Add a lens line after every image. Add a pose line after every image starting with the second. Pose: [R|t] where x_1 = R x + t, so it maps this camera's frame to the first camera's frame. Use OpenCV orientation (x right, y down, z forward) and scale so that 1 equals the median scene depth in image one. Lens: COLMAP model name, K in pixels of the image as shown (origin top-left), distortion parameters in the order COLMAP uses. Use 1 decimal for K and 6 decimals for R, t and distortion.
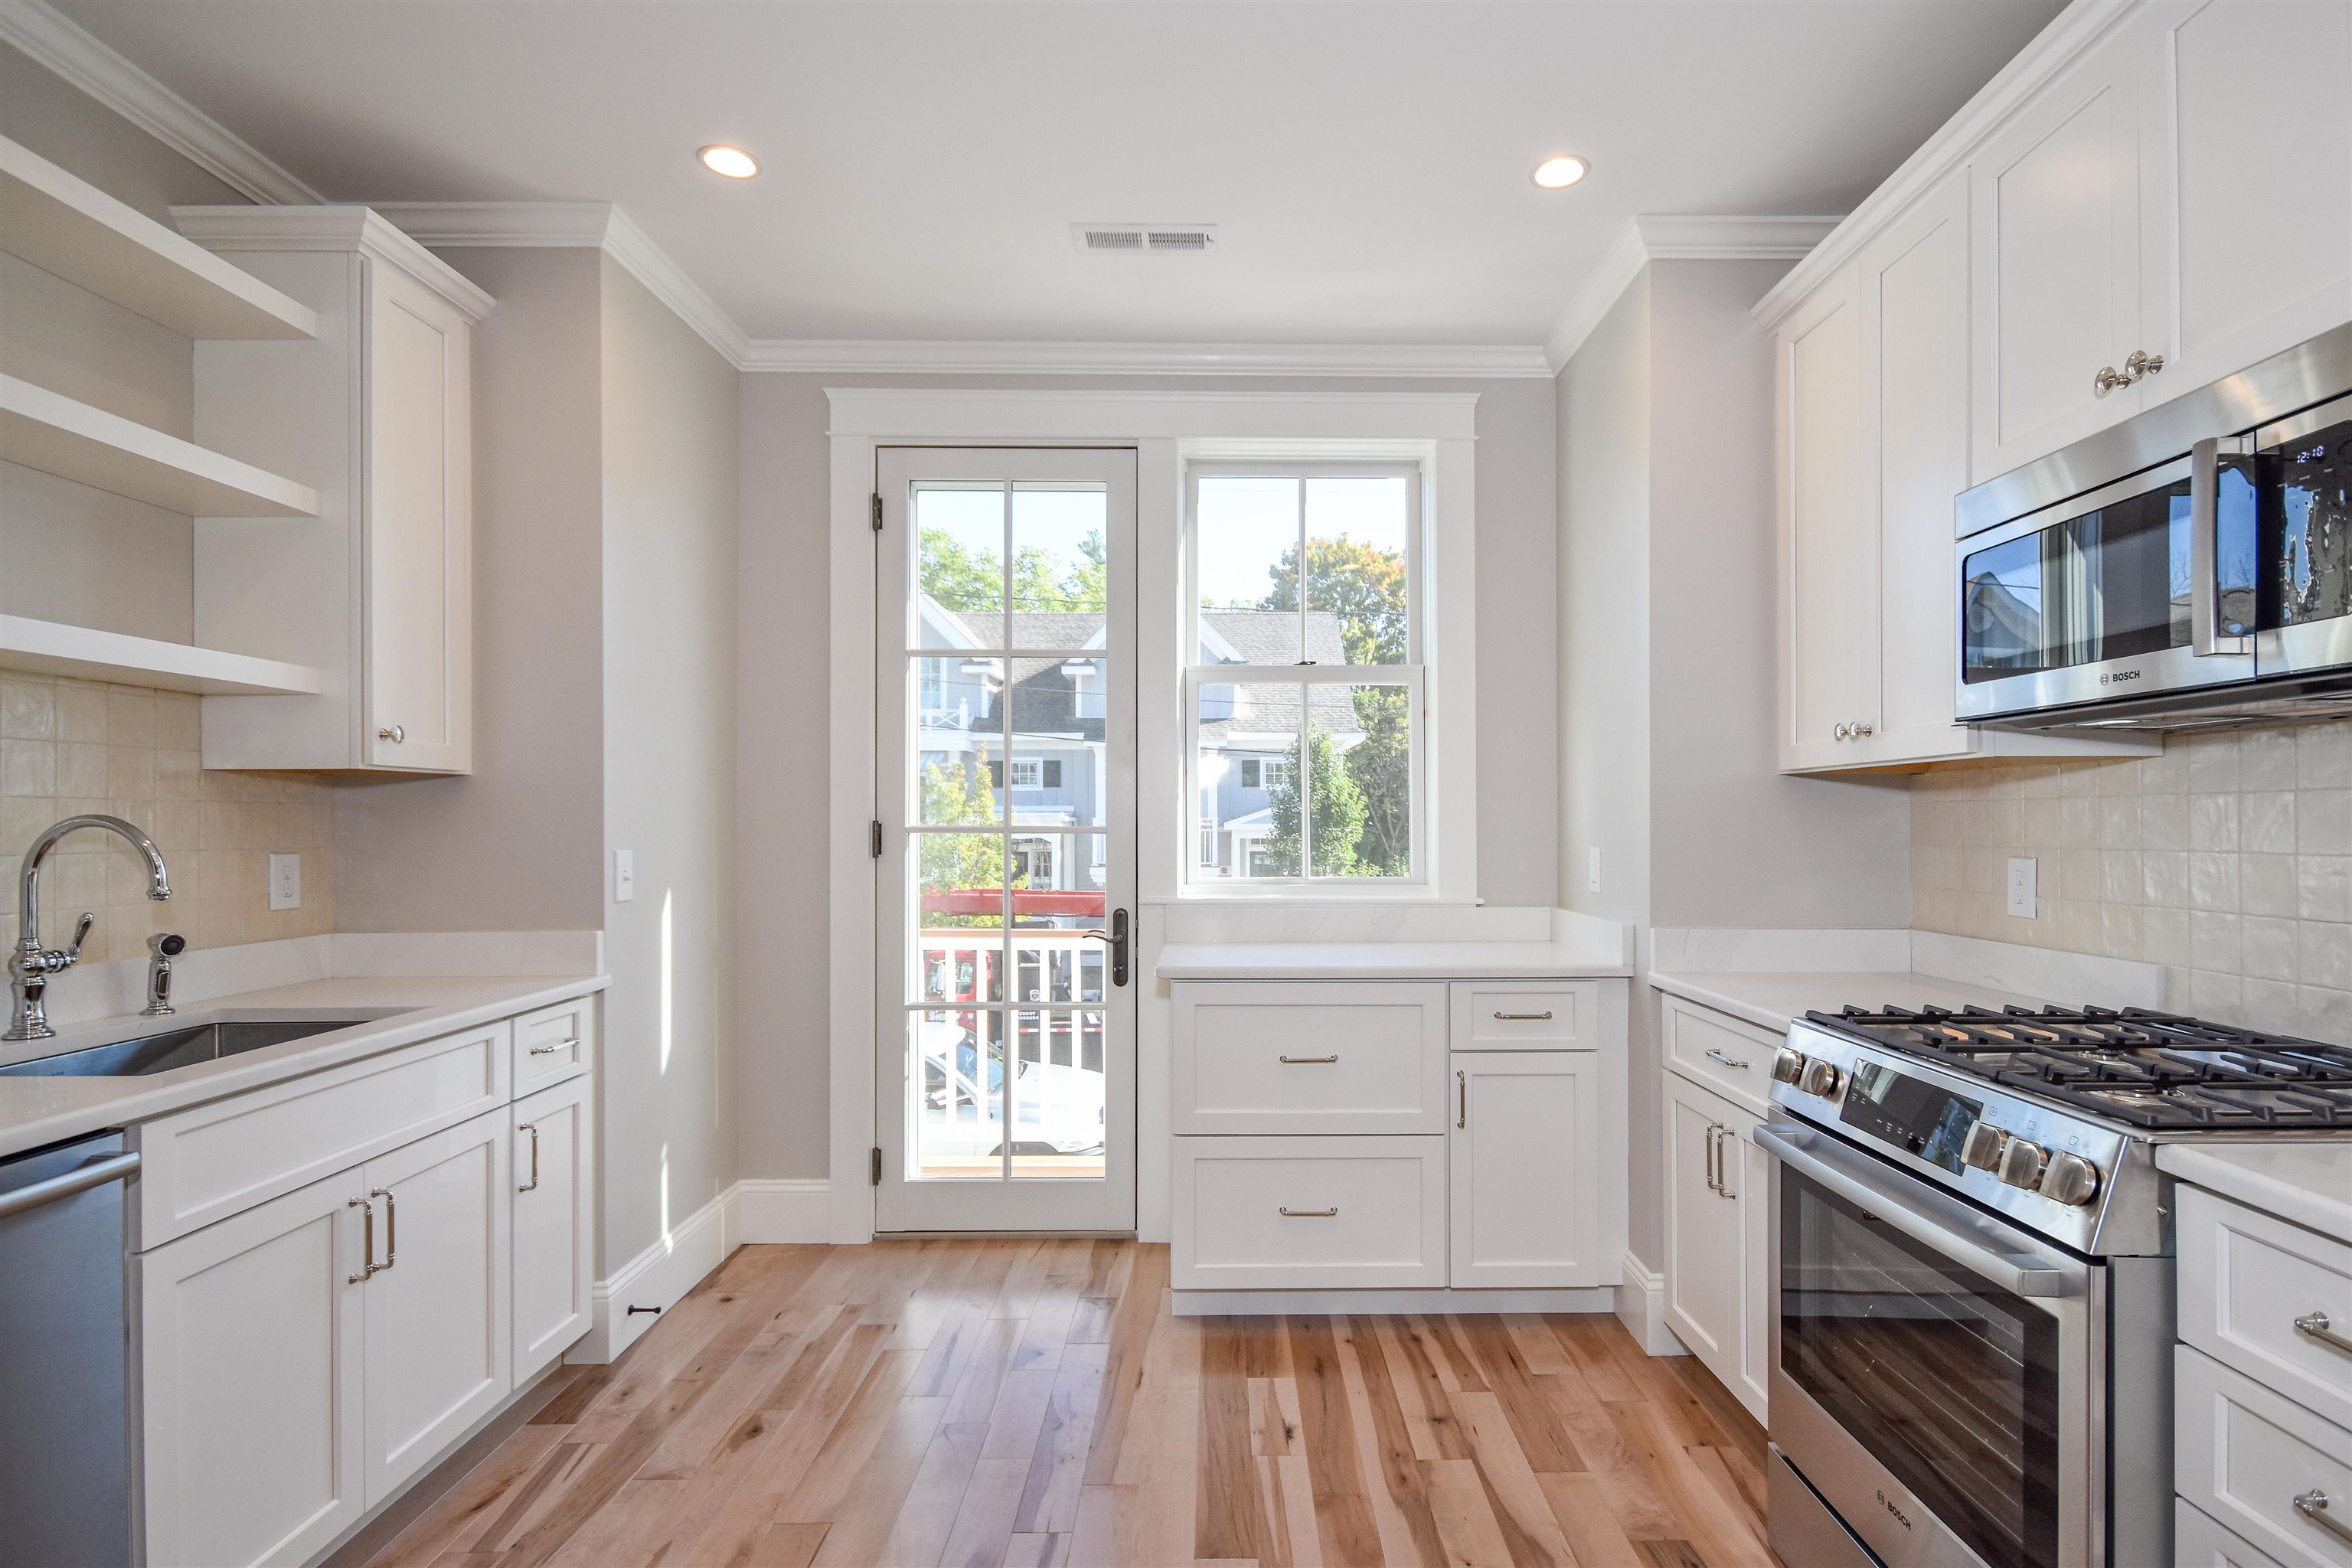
lens RADIAL K [[1246.1, 0, 1180.7], [0, 1246.1, 796.1], [0, 0, 1]] dist [-0.002240, -0.001391]
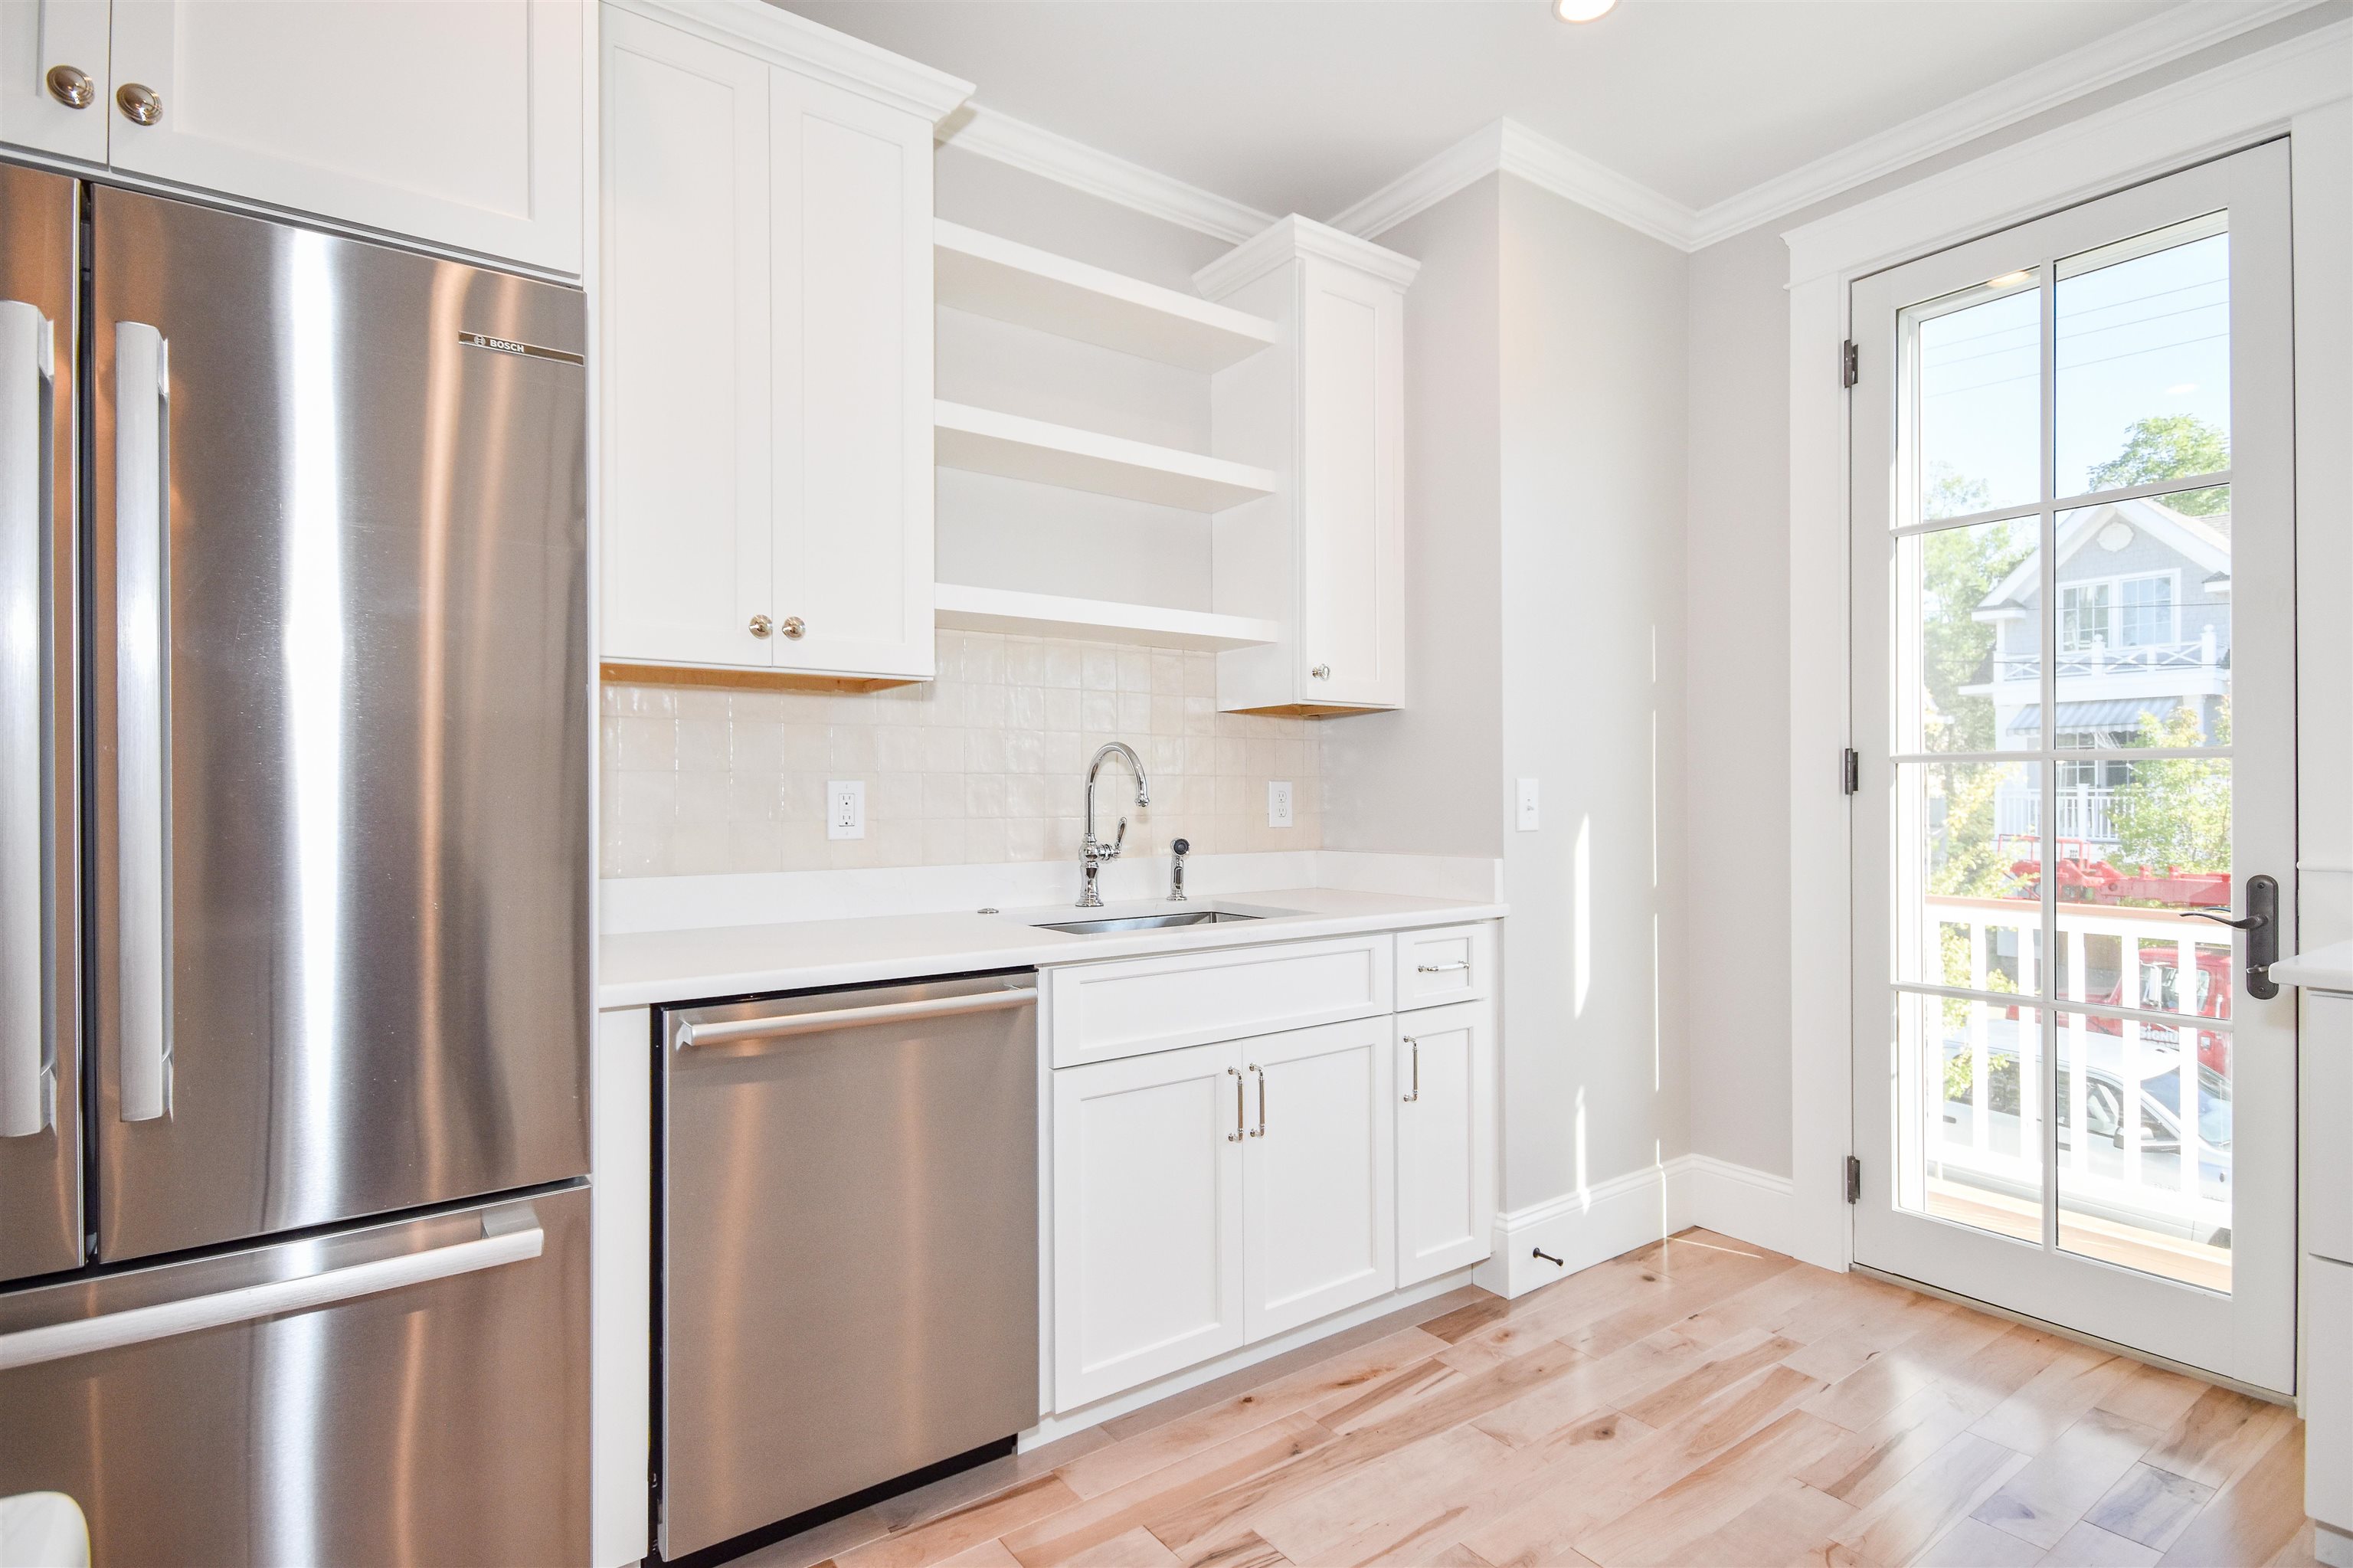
lens RADIAL K [[1145.2, 0, 1179.7], [0, 1145.2, 785.9], [0, 0, 1]] dist [-0.004977, -0.002826]
pose [[0.570193, -0.004896, -0.821496, 0.134071], [0.009338, 0.999956, 0.000522, 0.047074], [0.821457, -0.007969, 0.570214, 0.271025]]
